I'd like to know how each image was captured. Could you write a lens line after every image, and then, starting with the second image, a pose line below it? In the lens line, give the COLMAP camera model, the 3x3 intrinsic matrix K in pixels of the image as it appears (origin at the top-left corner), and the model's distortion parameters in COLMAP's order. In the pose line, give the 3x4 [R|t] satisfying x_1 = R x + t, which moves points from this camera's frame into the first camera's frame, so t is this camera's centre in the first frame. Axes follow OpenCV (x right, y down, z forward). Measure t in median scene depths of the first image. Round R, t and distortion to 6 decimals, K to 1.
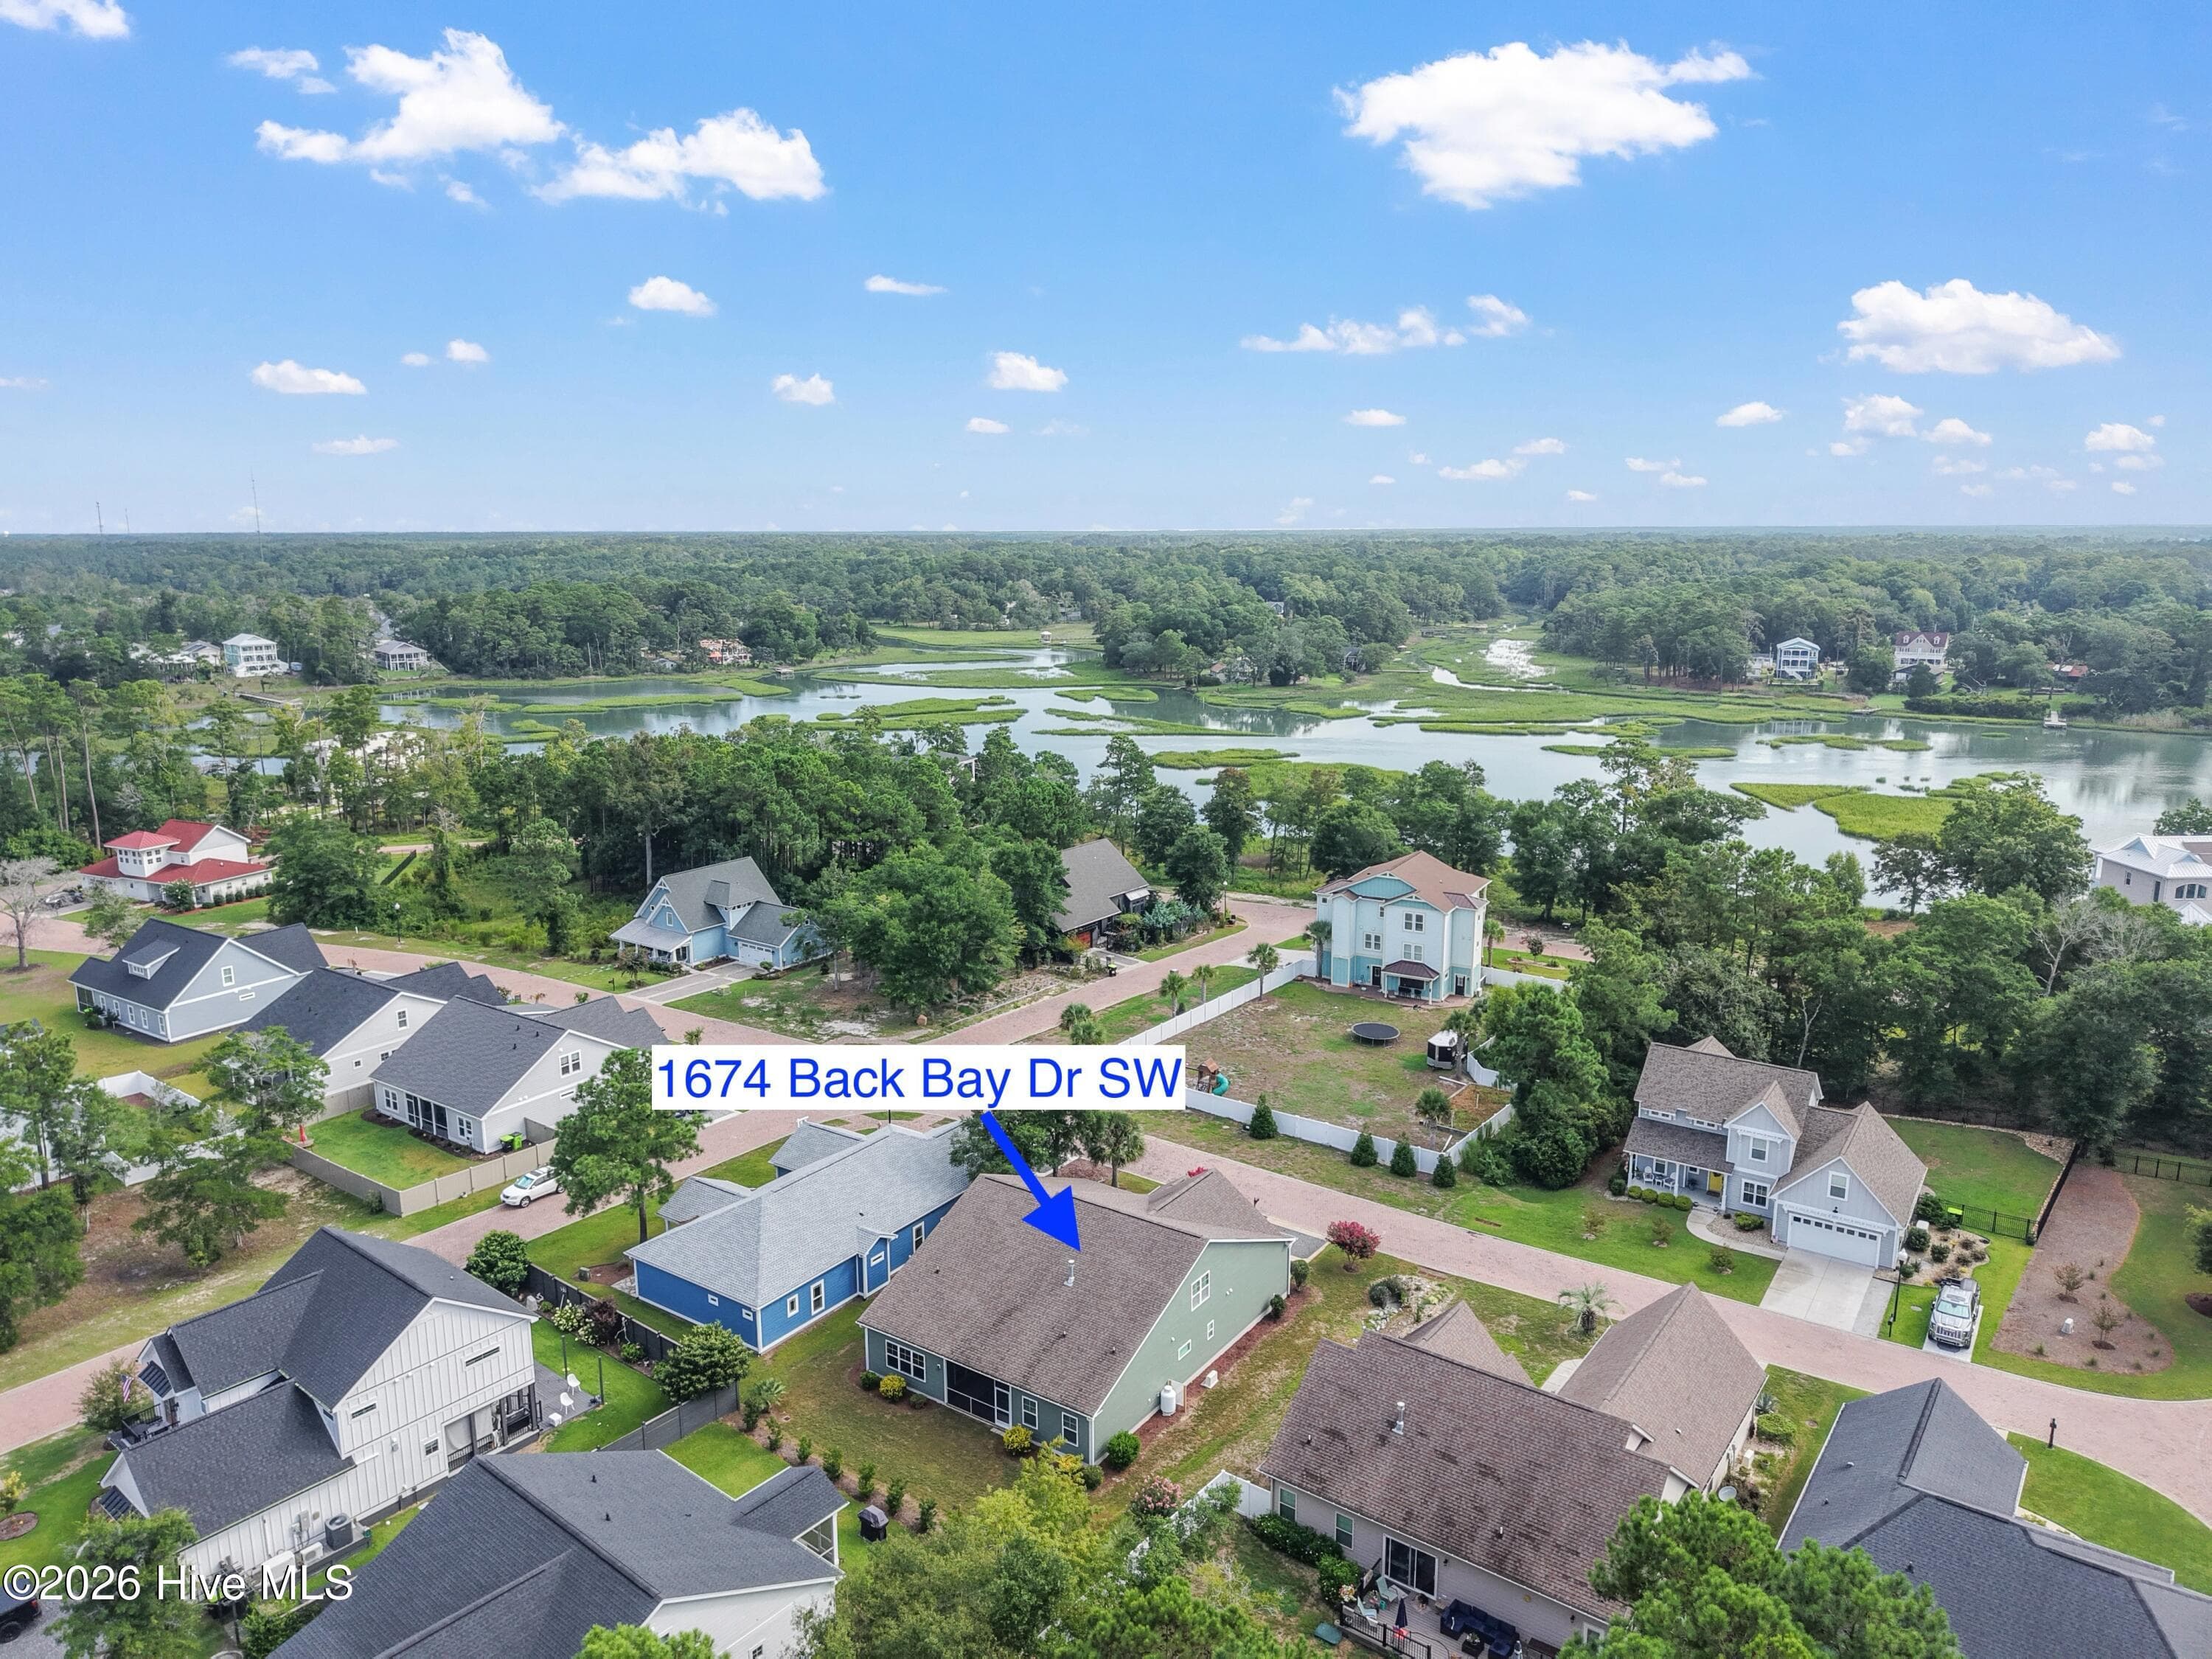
lens RADIAL K [[1482.6, 0, 1098.7], [0, 1482.6, 791.5], [0, 0, 1]] dist [0.023612, -0.000176]
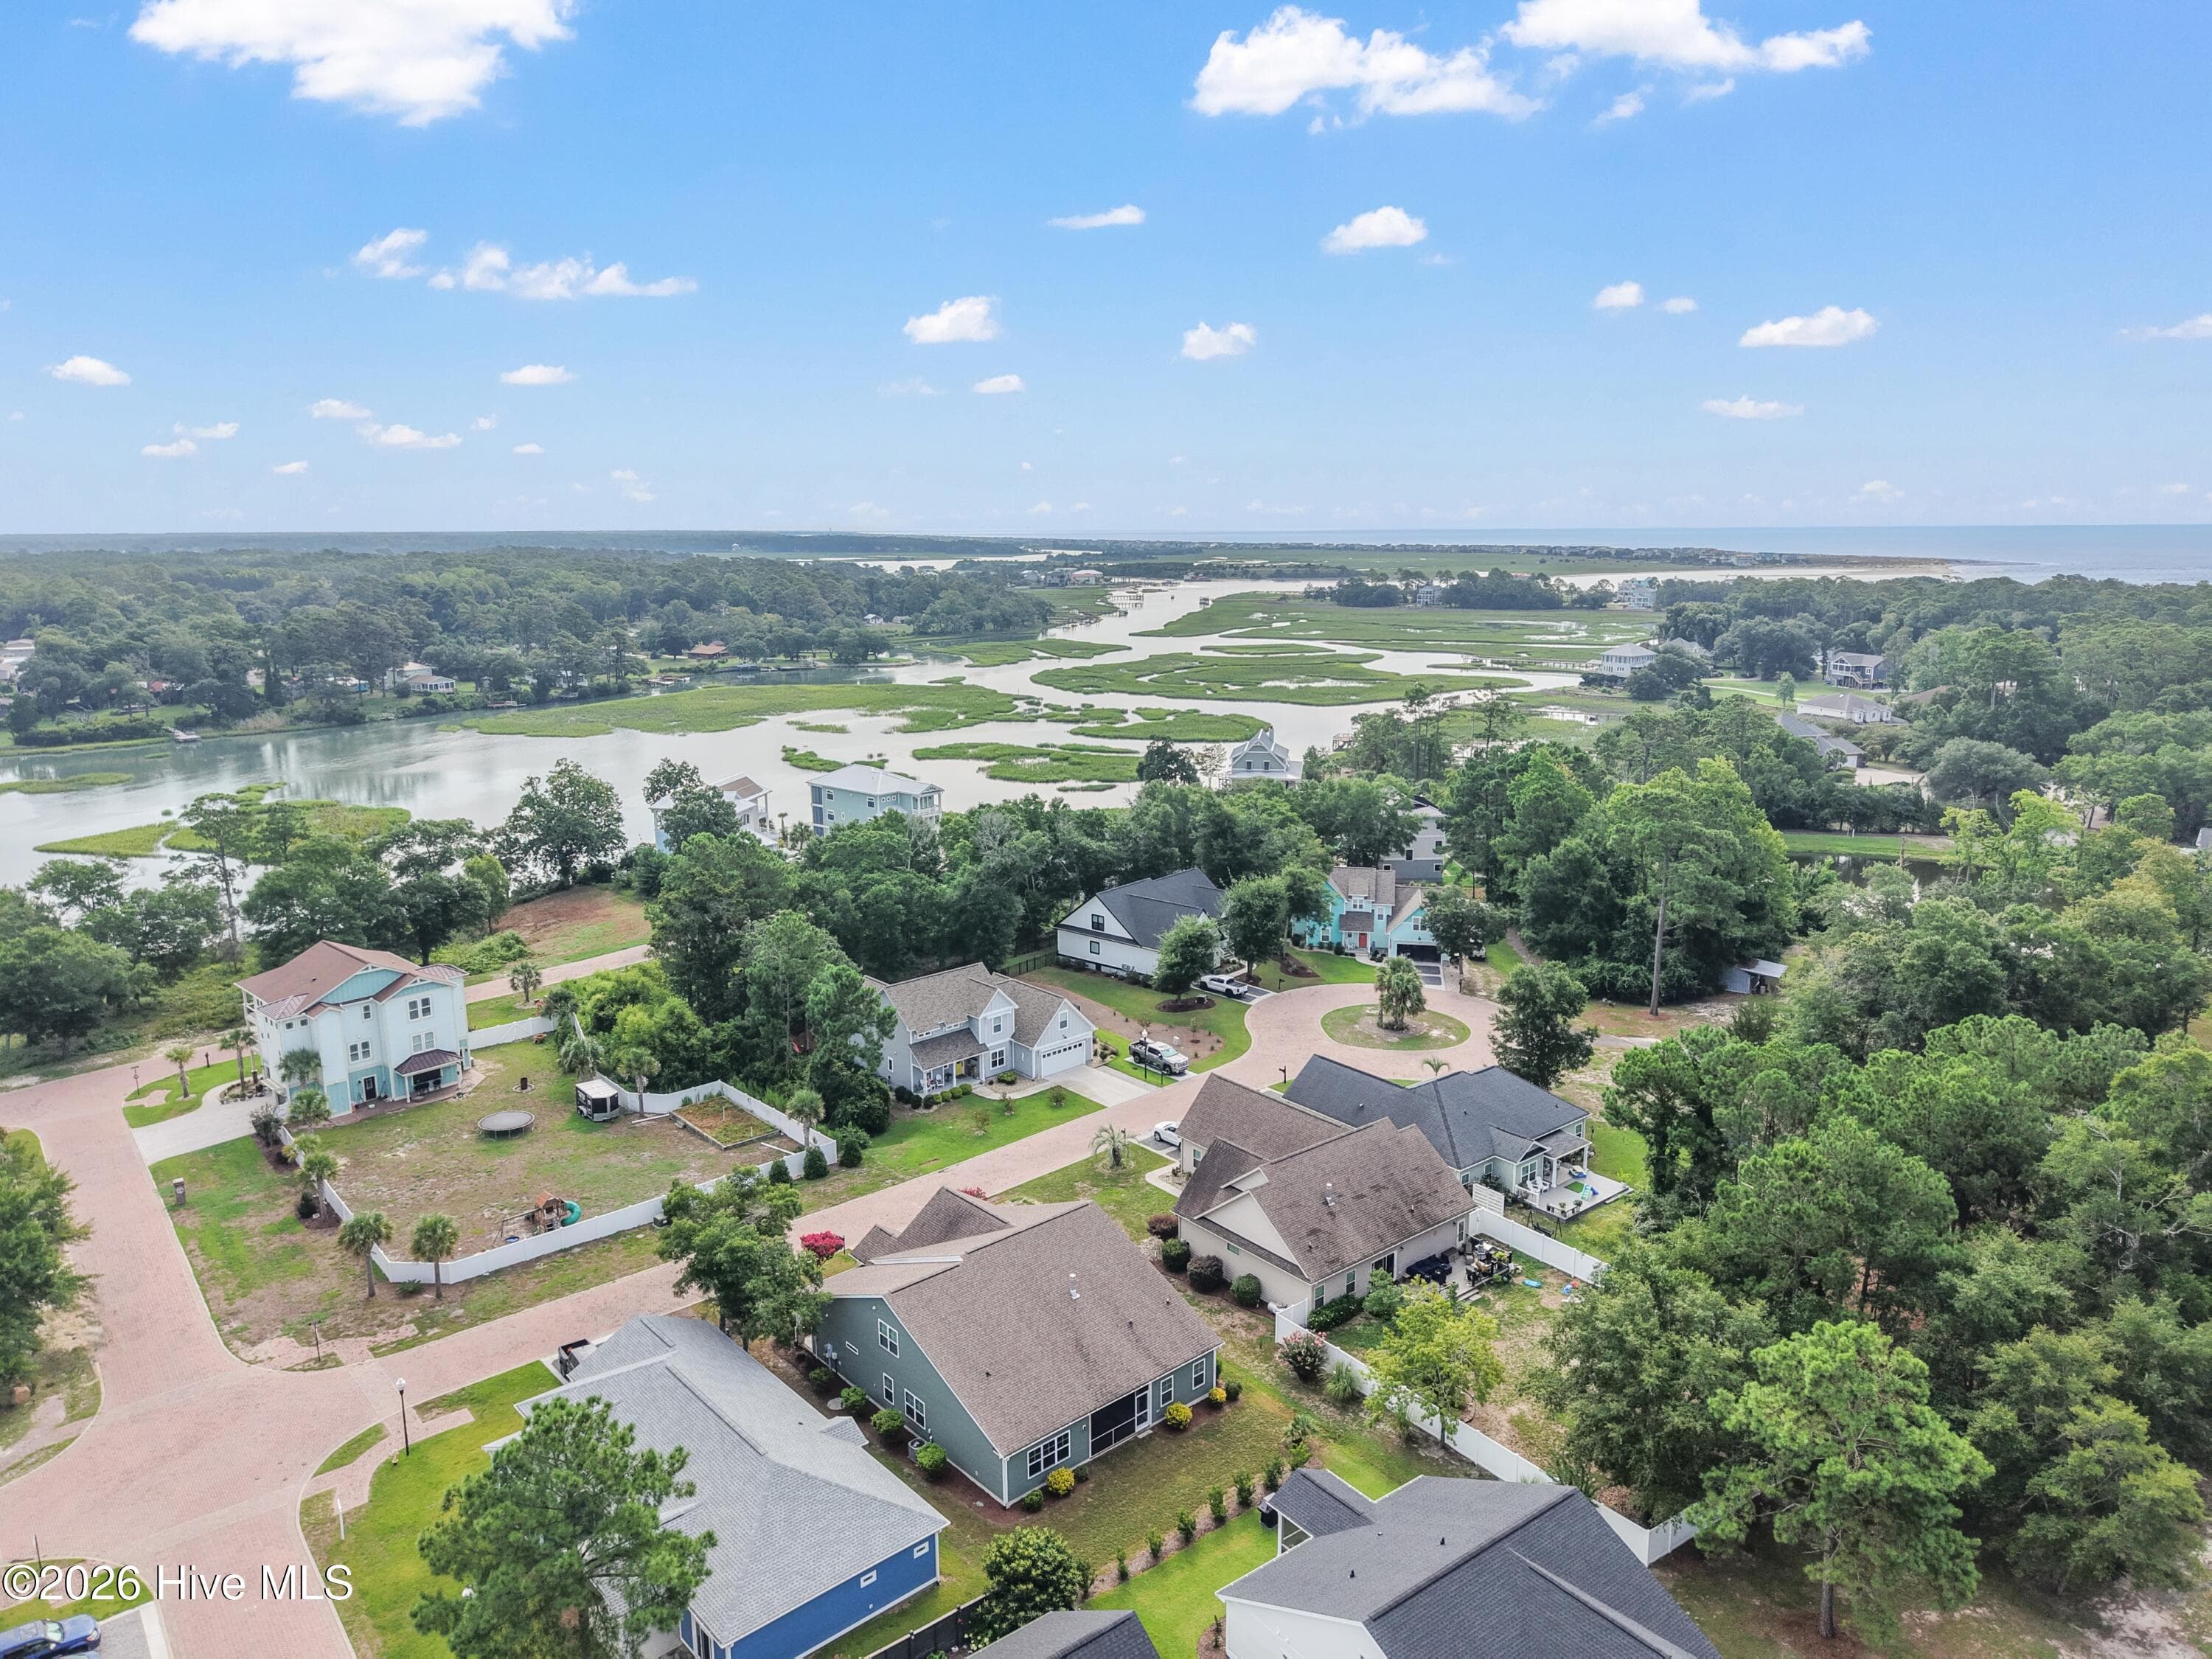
lens RADIAL K [[1479.1, 0, 1102.5], [0, 1479.1, 800.5], [0, 0, 1]] dist [0.105923, -0.154443]
pose [[0.228622, -0.172501, 0.958110, -0.507584], [0.173883, 0.975585, 0.134156, -0.078671], [-0.957861, 0.135928, 0.253035, 0.347946]]
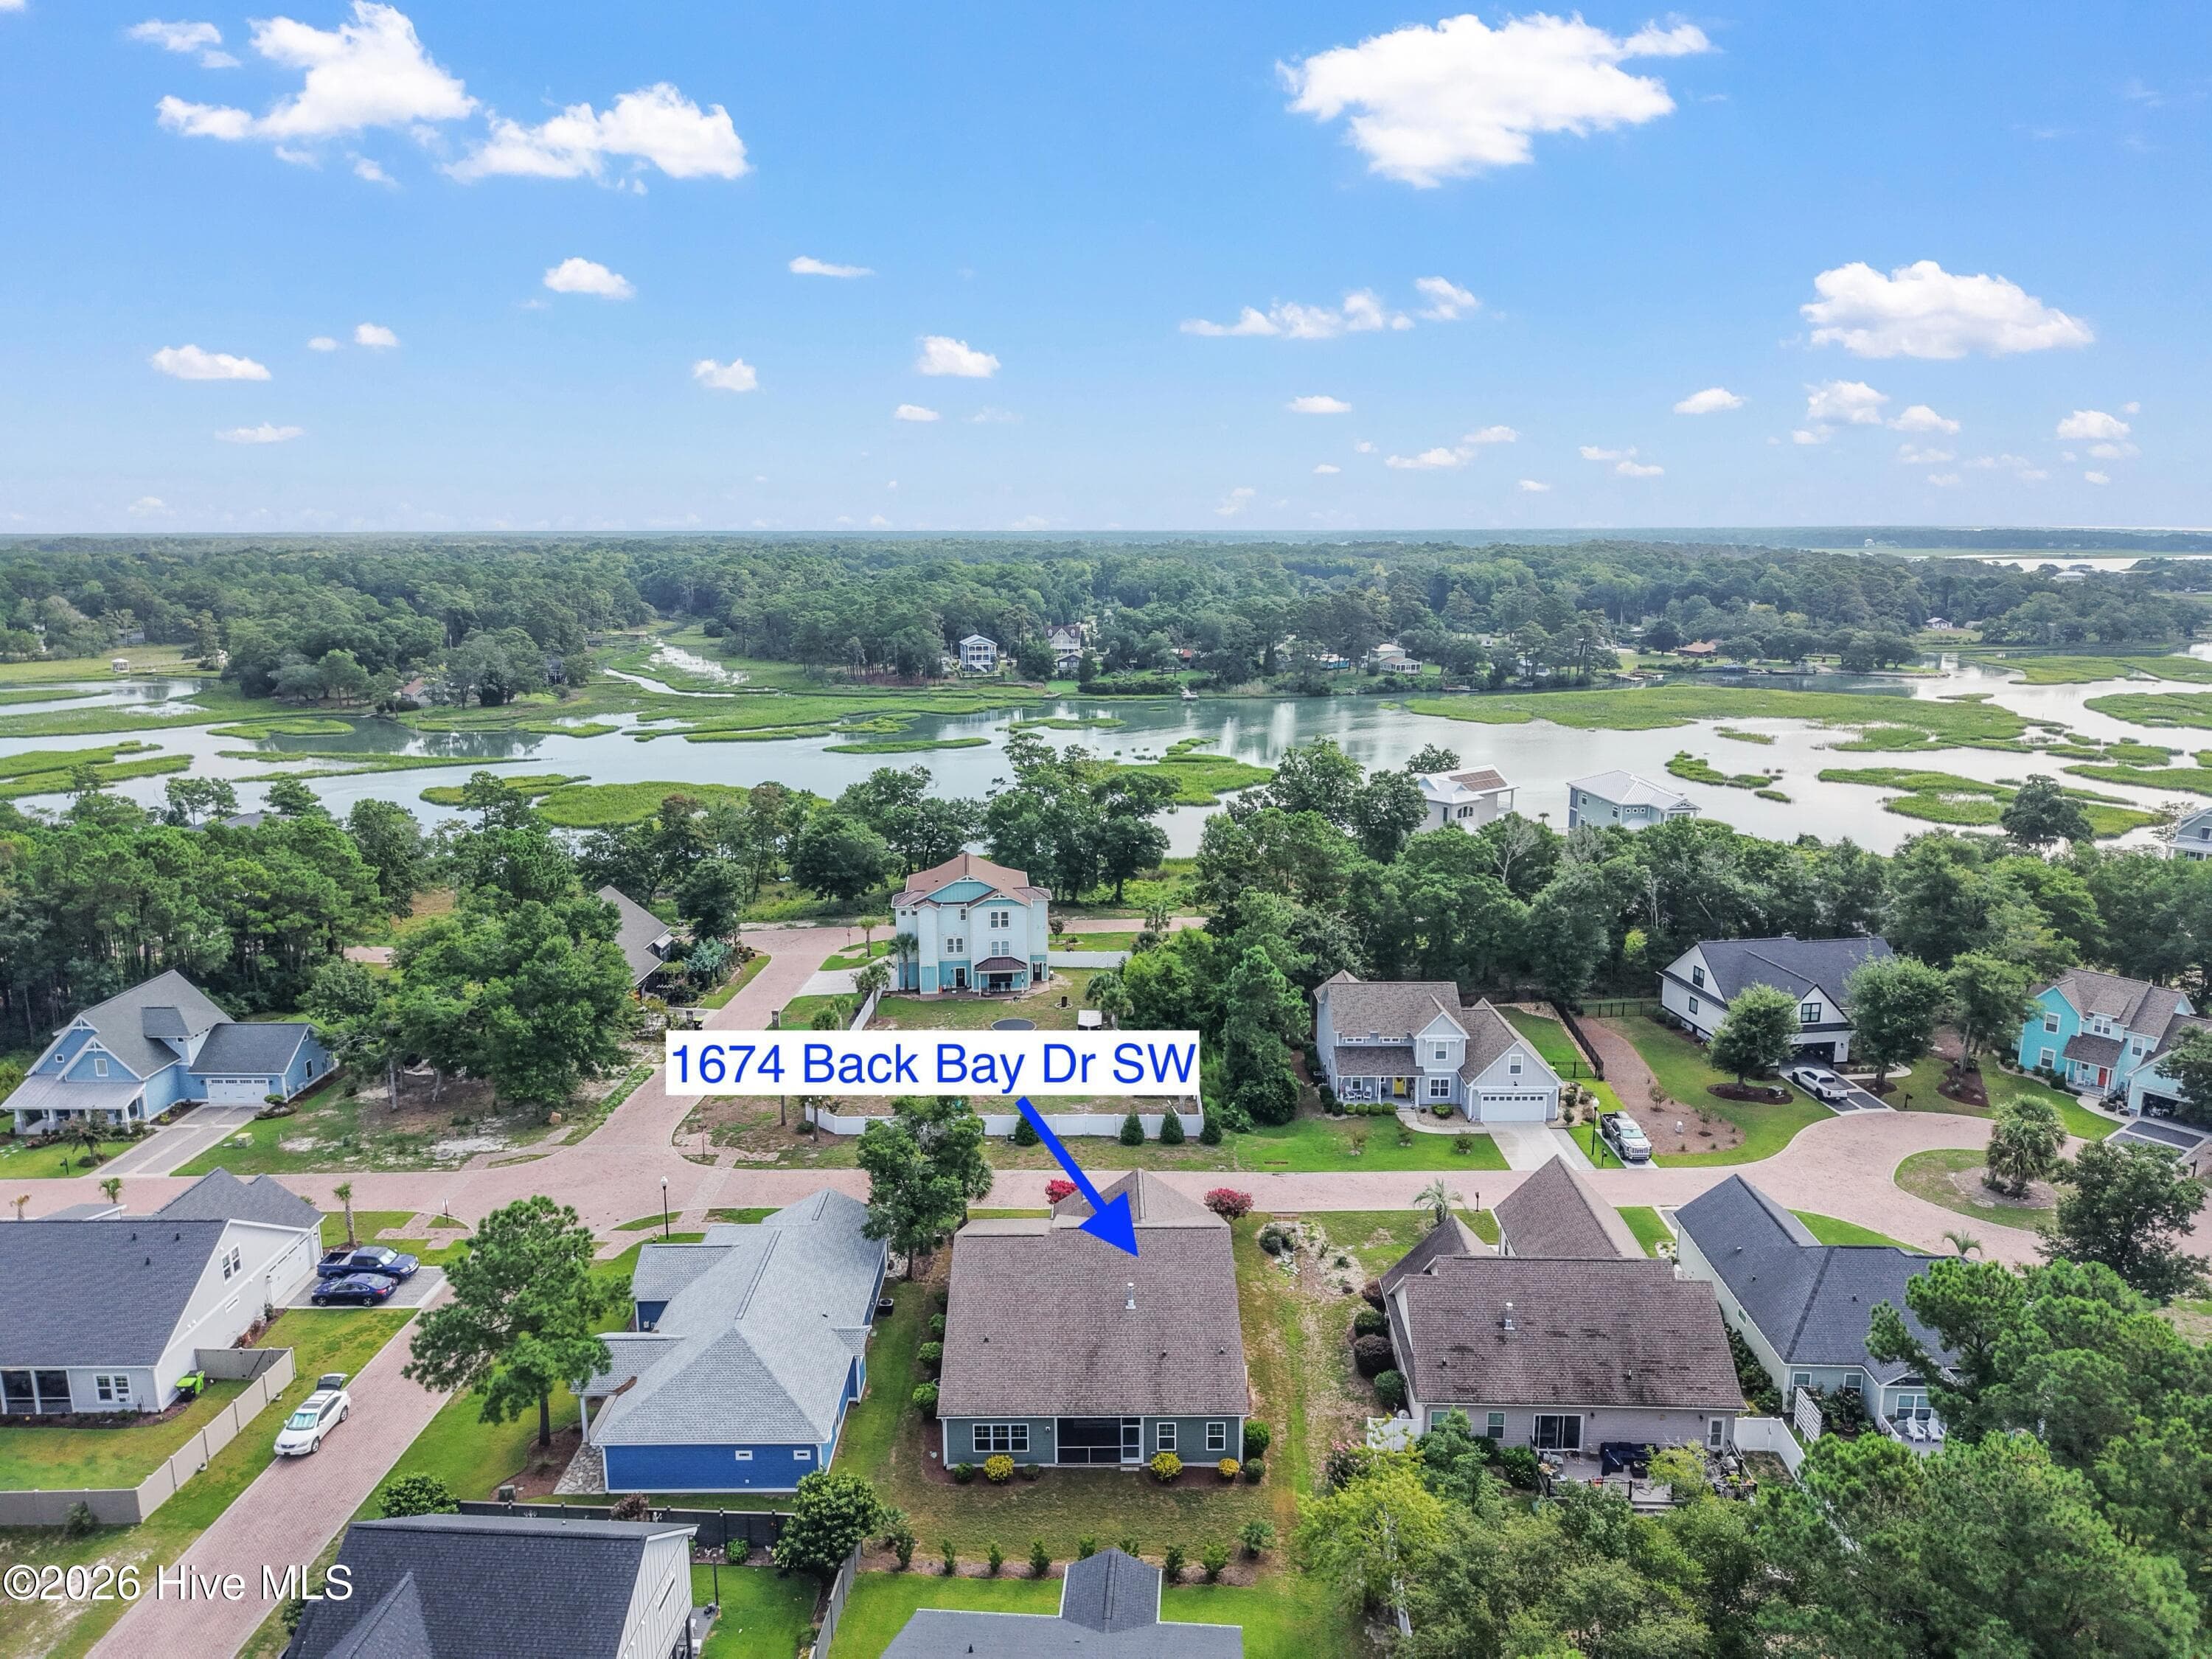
lens RADIAL K [[1479.1, 0, 1102.5], [0, 1479.1, 800.5], [0, 0, 1]] dist [0.105923, -0.154443]
pose [[0.816211, -0.102280, 0.568629, -0.301493], [0.100190, 0.994351, 0.035042, -0.024398], [-0.569001, 0.028369, 0.821847, 0.088649]]
